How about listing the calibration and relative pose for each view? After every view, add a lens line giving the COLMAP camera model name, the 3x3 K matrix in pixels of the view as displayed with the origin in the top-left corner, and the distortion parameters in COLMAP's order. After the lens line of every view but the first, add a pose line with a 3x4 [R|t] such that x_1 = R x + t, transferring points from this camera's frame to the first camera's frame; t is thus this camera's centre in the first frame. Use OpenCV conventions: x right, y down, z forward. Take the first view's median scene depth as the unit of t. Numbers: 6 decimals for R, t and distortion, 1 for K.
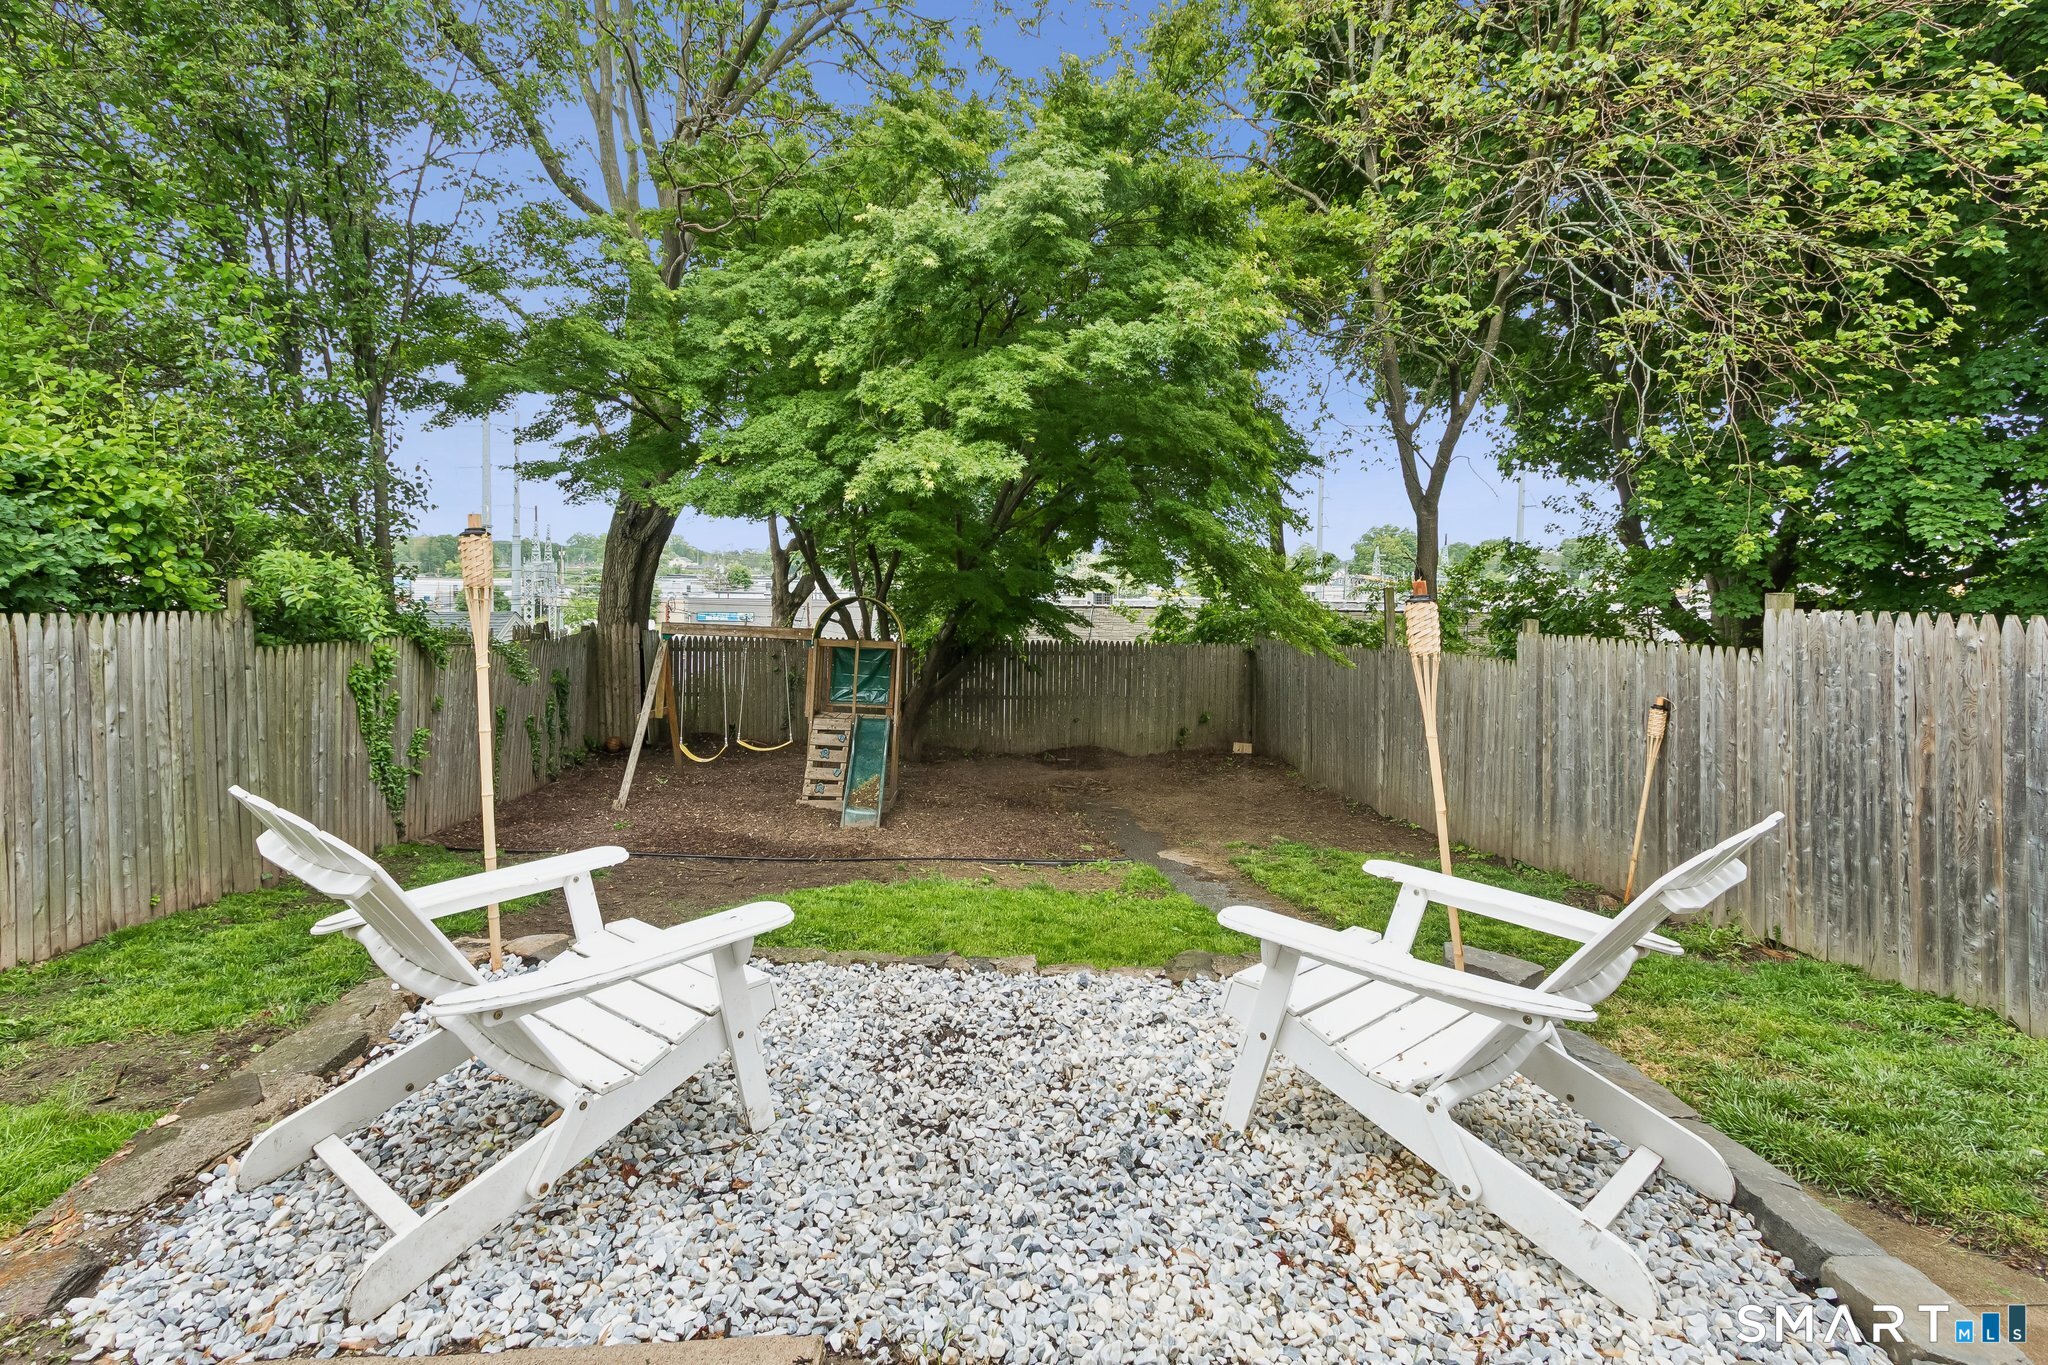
lens RADIAL K [[981.1, 0, 1025.5], [0, 981.1, 639.8], [0, 0, 1]] dist [0.001387, 0.000190]
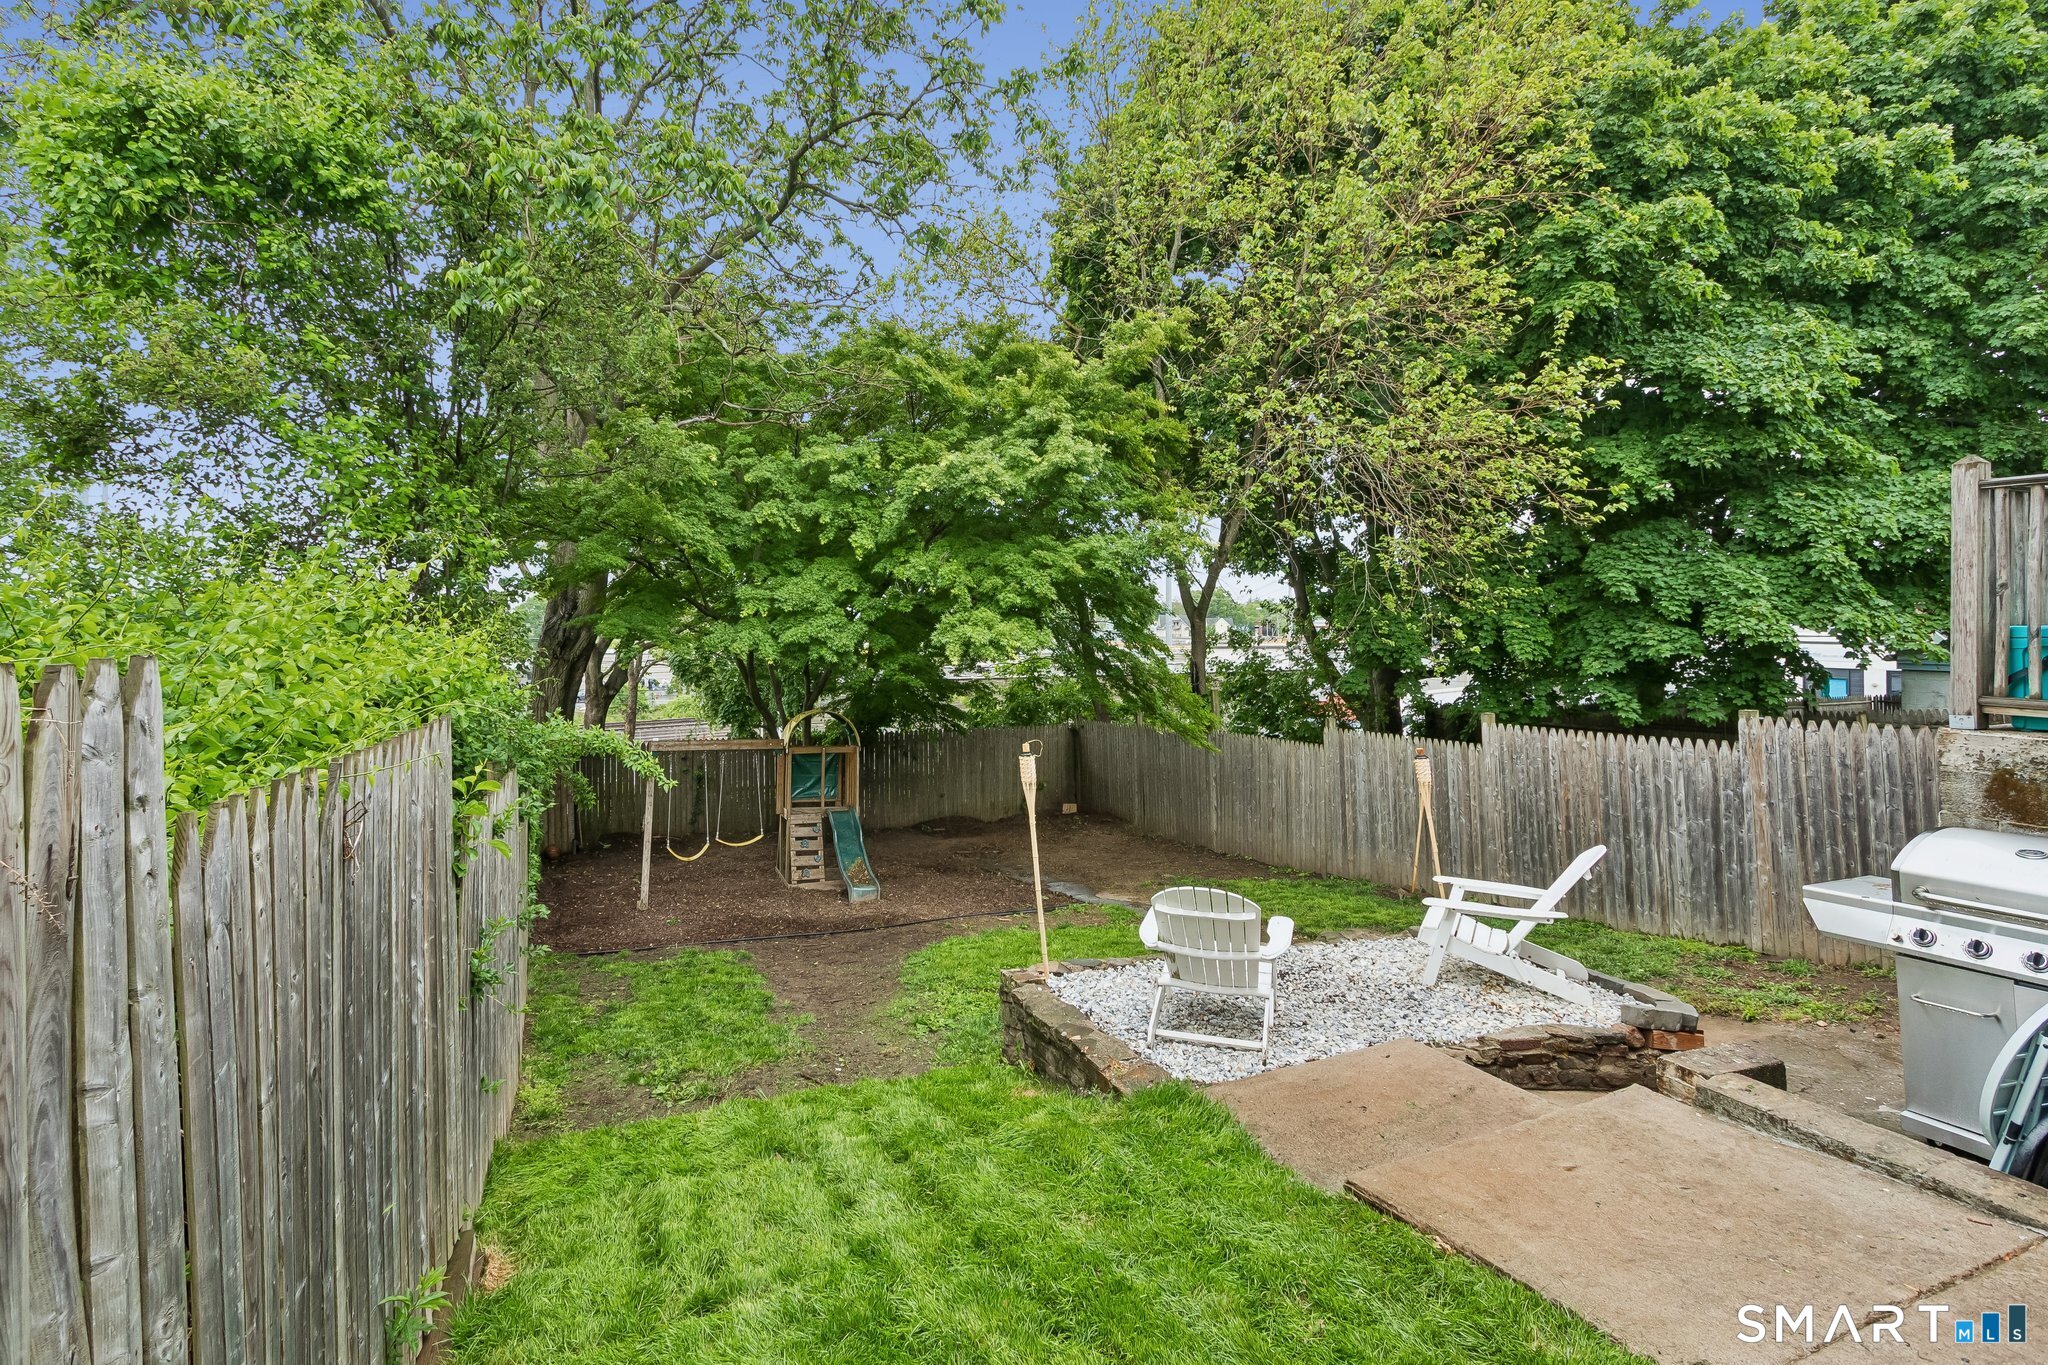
lens RADIAL K [[981.1, 0, 1025.5], [0, 981.1, 639.8], [0, 0, 1]] dist [0.001387, 0.000190]
pose [[0.943048, -0.020133, 0.332047, -0.409744], [0.037072, 0.998310, -0.044759, -0.083398], [-0.330585, 0.054520, 0.942200, -0.283551]]
